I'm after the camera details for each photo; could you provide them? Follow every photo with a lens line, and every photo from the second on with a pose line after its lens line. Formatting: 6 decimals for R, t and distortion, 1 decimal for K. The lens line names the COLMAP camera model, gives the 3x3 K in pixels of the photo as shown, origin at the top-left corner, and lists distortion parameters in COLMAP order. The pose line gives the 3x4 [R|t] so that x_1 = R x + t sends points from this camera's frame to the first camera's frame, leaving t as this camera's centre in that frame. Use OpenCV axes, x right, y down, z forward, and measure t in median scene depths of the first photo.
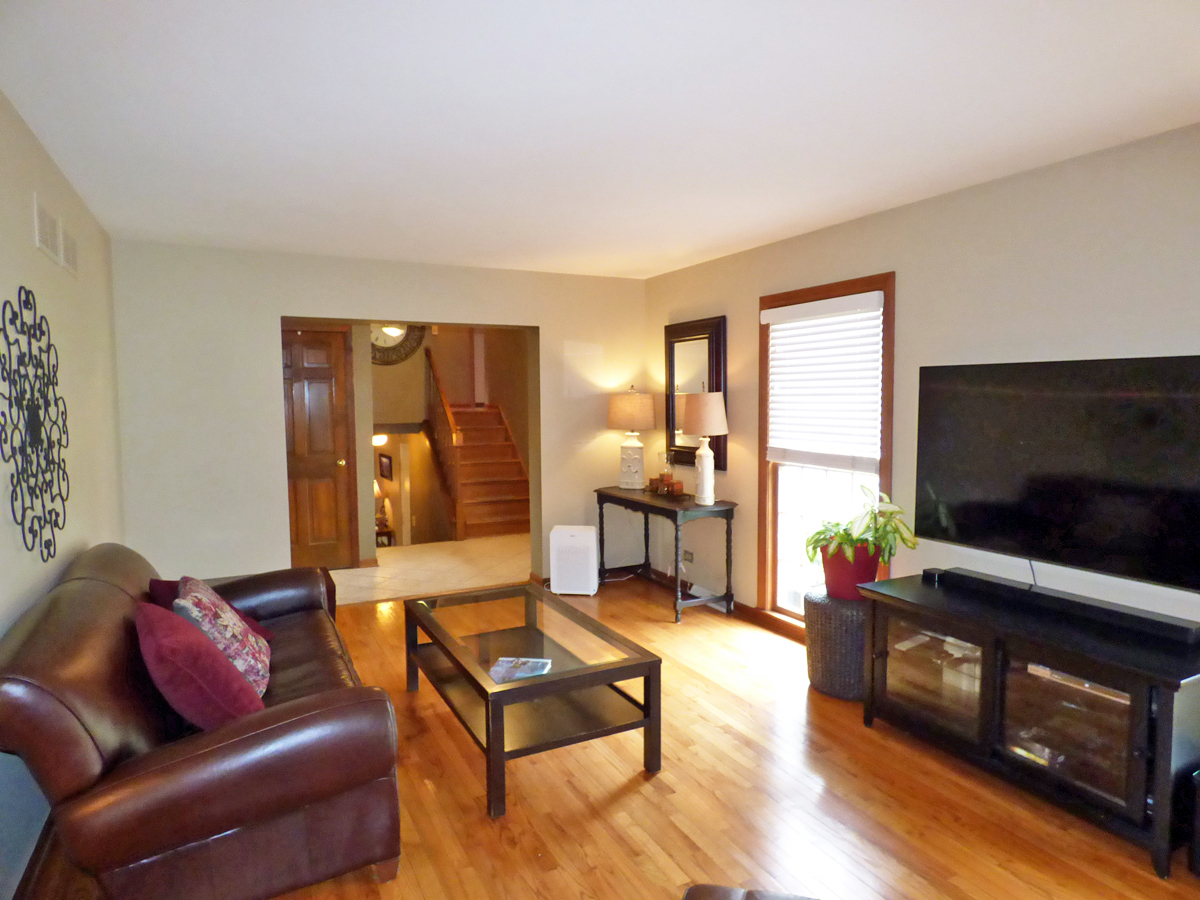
lens RADIAL K [[734.7, 0, 602.6], [0, 734.7, 448.3], [0, 0, 1]] dist [-0.009035, -0.001943]
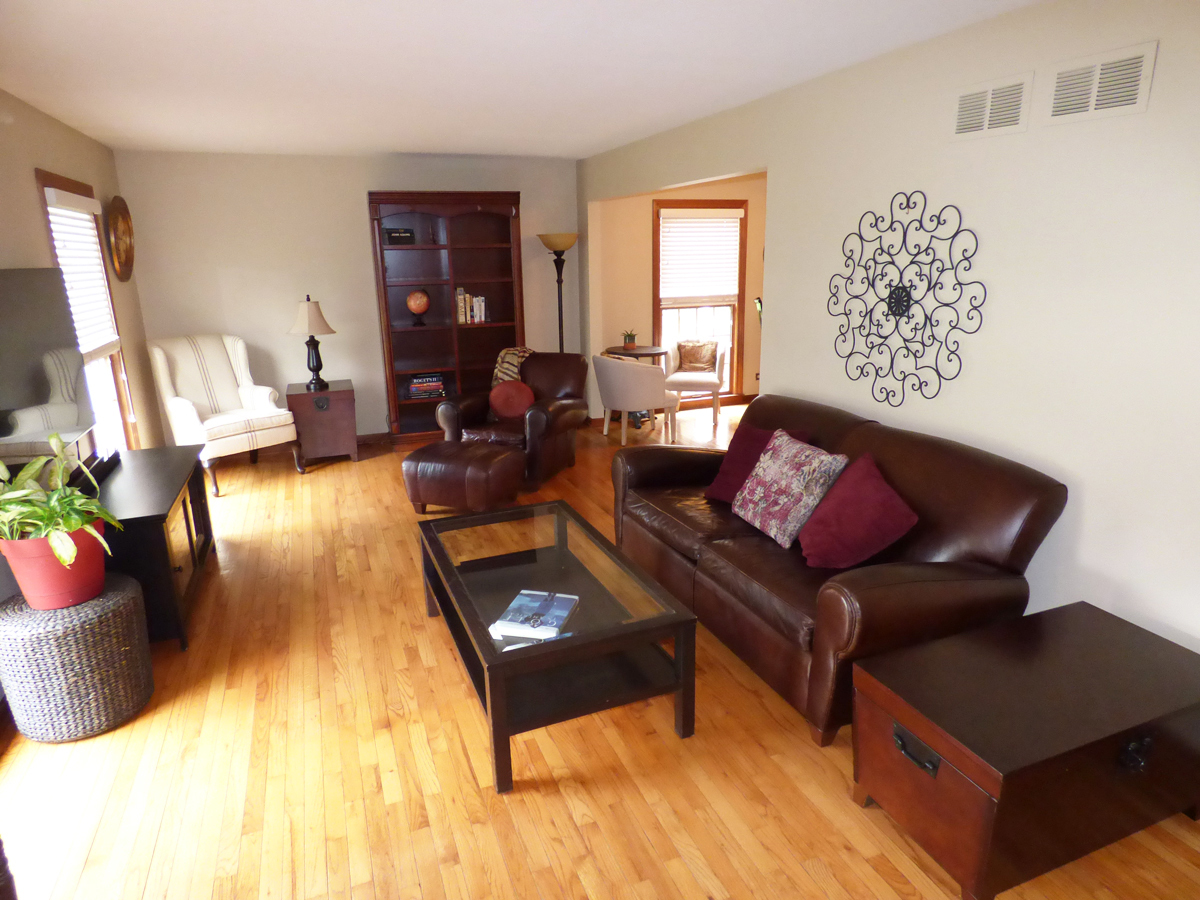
lens RADIAL K [[734.7, 0, 602.6], [0, 734.7, 448.3], [0, 0, 1]] dist [-0.009035, -0.001943]
pose [[-0.995352, -0.001717, 0.096289, -0.335829], [0.029931, 0.944809, 0.326251, -0.200314], [-0.091534, 0.327617, -0.940366, 2.100409]]
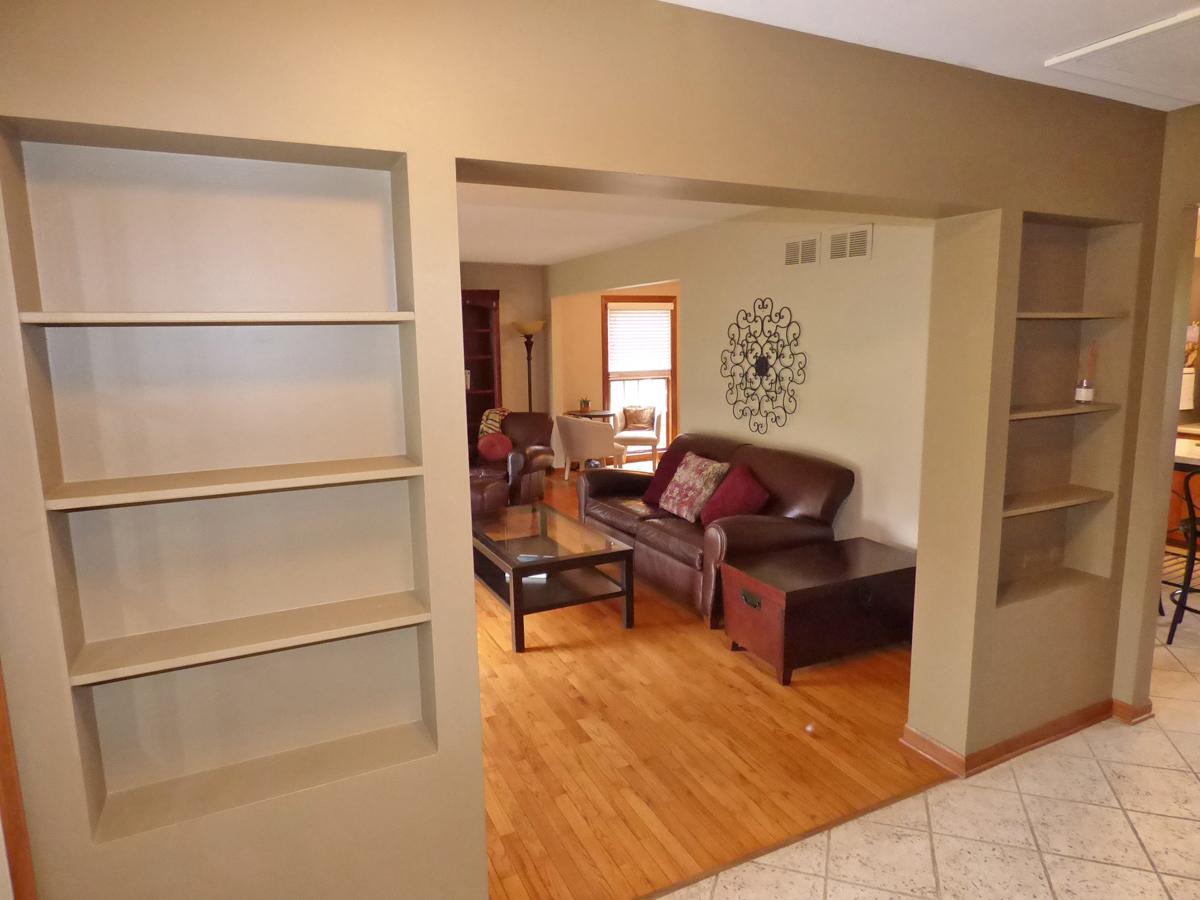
lens RADIAL K [[734.7, 0, 602.6], [0, 734.7, 448.3], [0, 0, 1]] dist [-0.009035, -0.001943]
pose [[-0.999461, 0.016554, 0.028358, -0.347190], [0.022424, 0.974968, 0.221211, -0.239285], [-0.023987, 0.221728, -0.974814, 2.707241]]
